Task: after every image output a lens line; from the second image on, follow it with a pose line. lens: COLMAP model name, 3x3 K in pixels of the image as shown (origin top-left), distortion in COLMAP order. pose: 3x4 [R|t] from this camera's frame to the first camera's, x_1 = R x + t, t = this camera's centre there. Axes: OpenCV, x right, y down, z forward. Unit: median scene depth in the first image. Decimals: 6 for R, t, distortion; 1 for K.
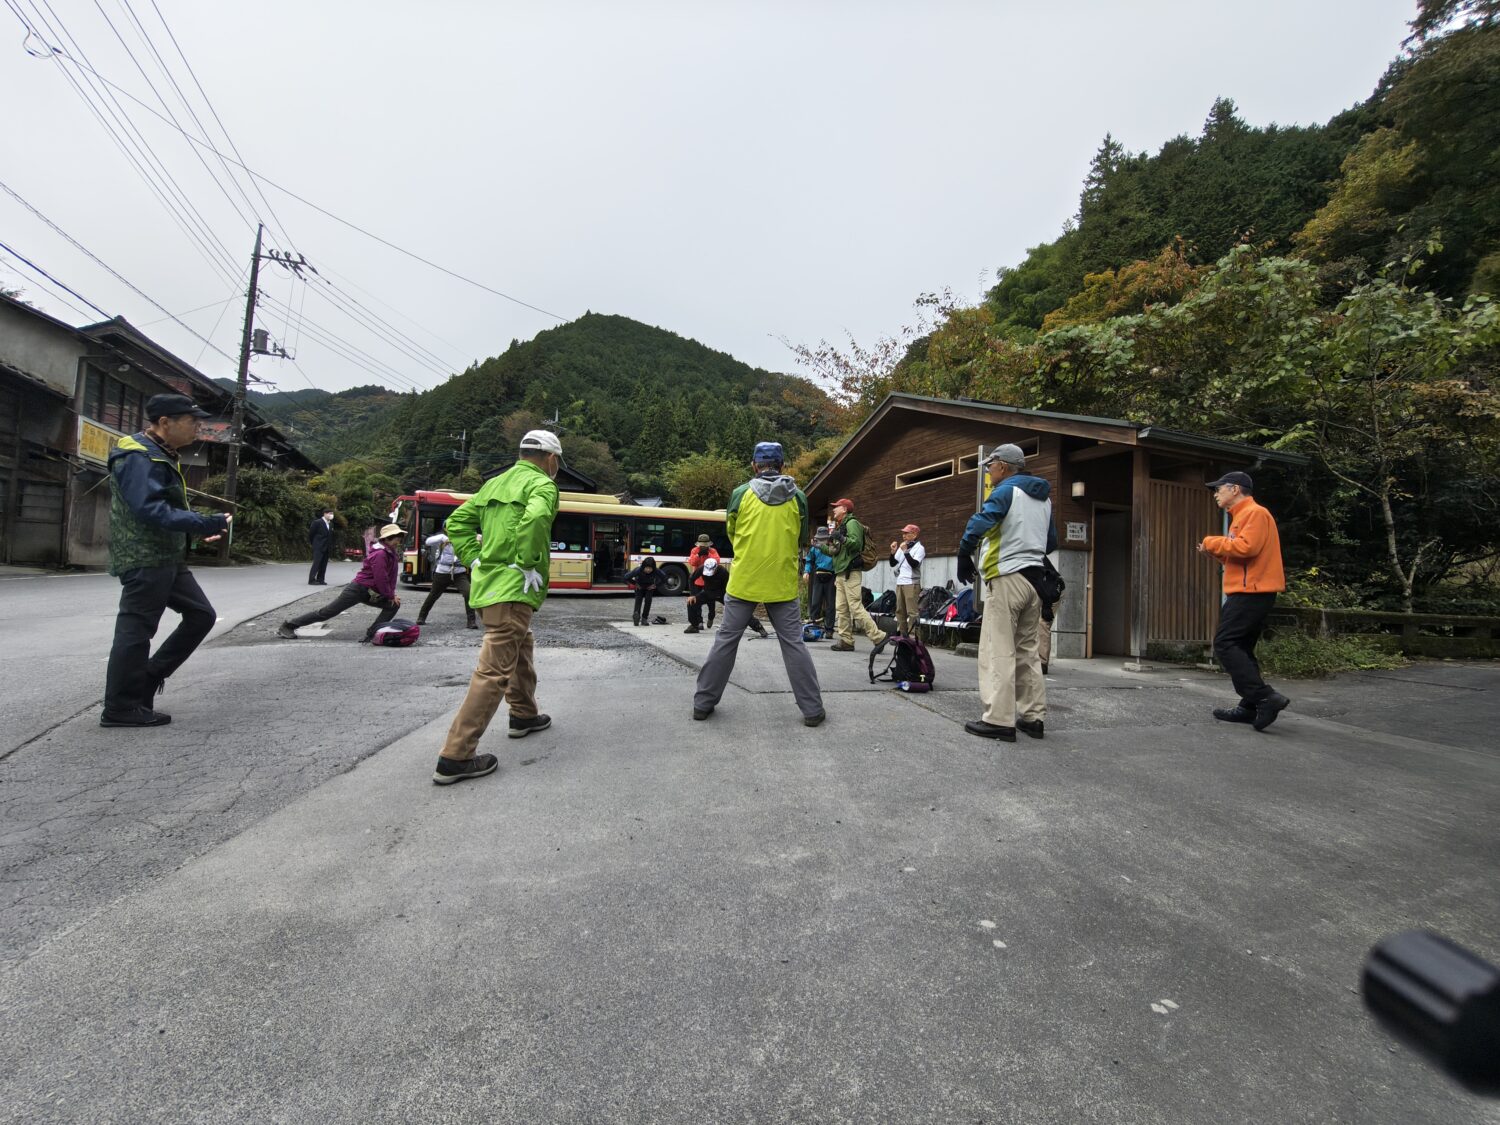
lens RADIAL K [[497.1, 0, 745.6], [0, 497.1, 558.3], [0, 0, 1]] dist [0.000283, 0.000004]
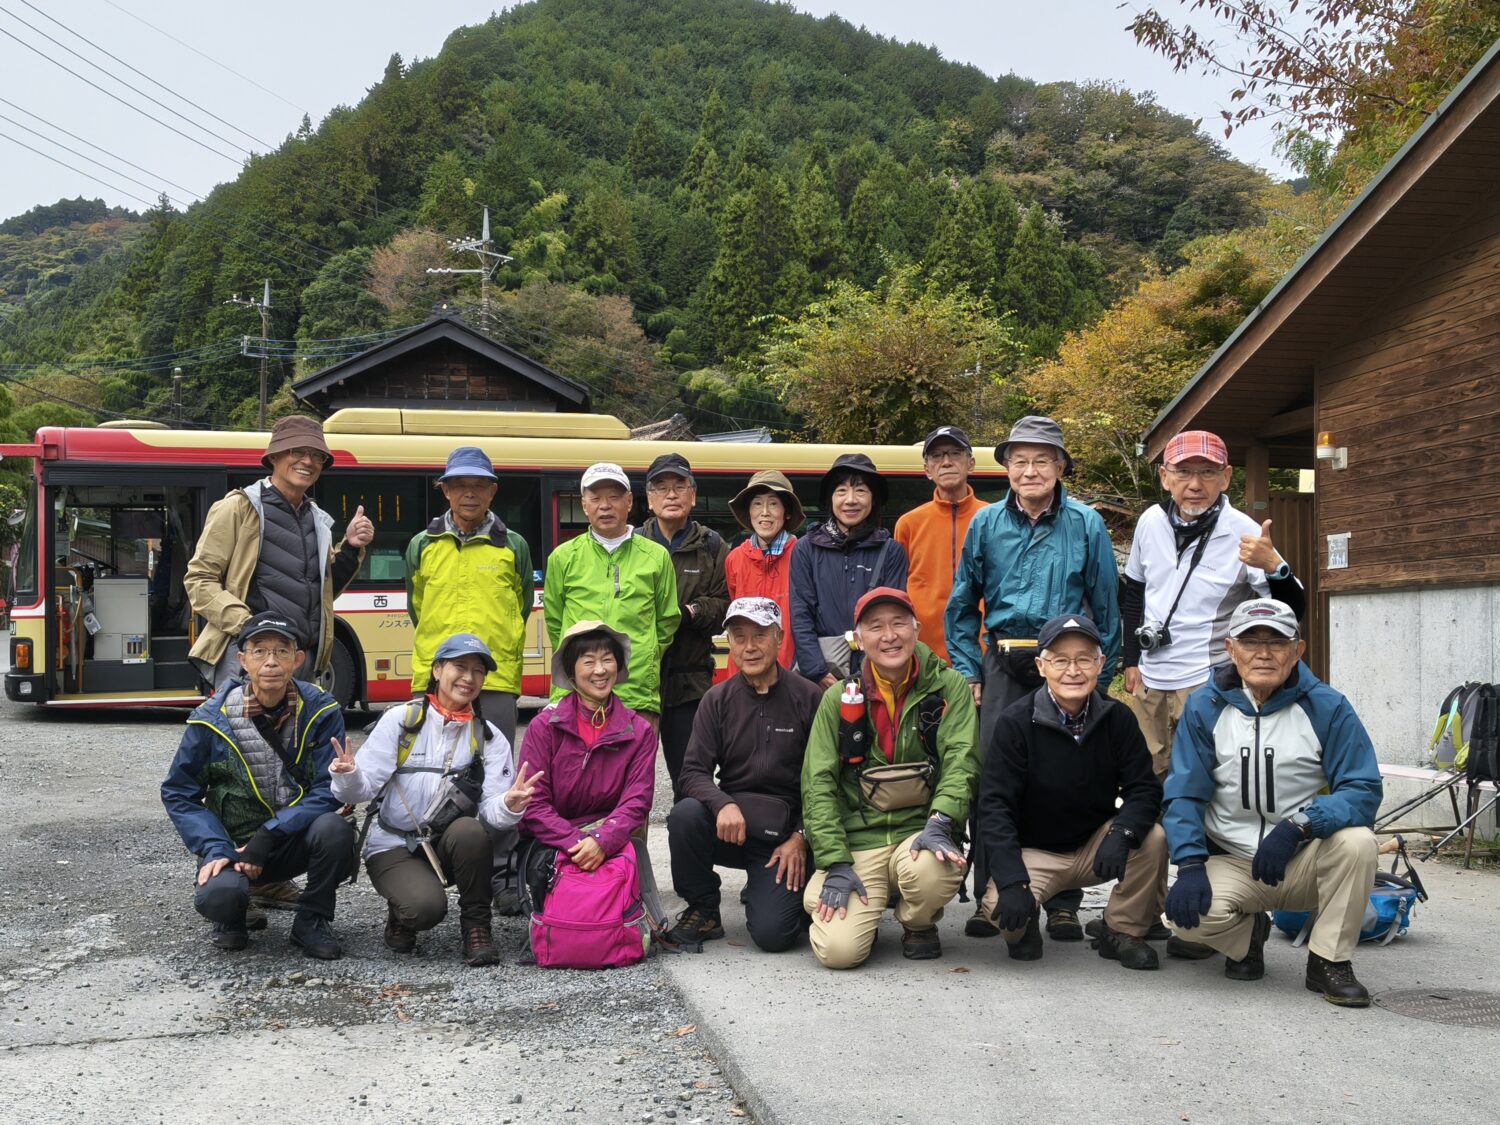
lens RADIAL K [[1656.9, 0, 747.0], [0, 1656.9, 557.4], [0, 0, 1]] dist [-0.018850, 0.000000]
pose [[0.984925, -0.042304, -0.167728, 0.024925], [0.038400, 0.998912, -0.026449, 0.011793], [0.168664, 0.019610, 0.985479, -0.267657]]
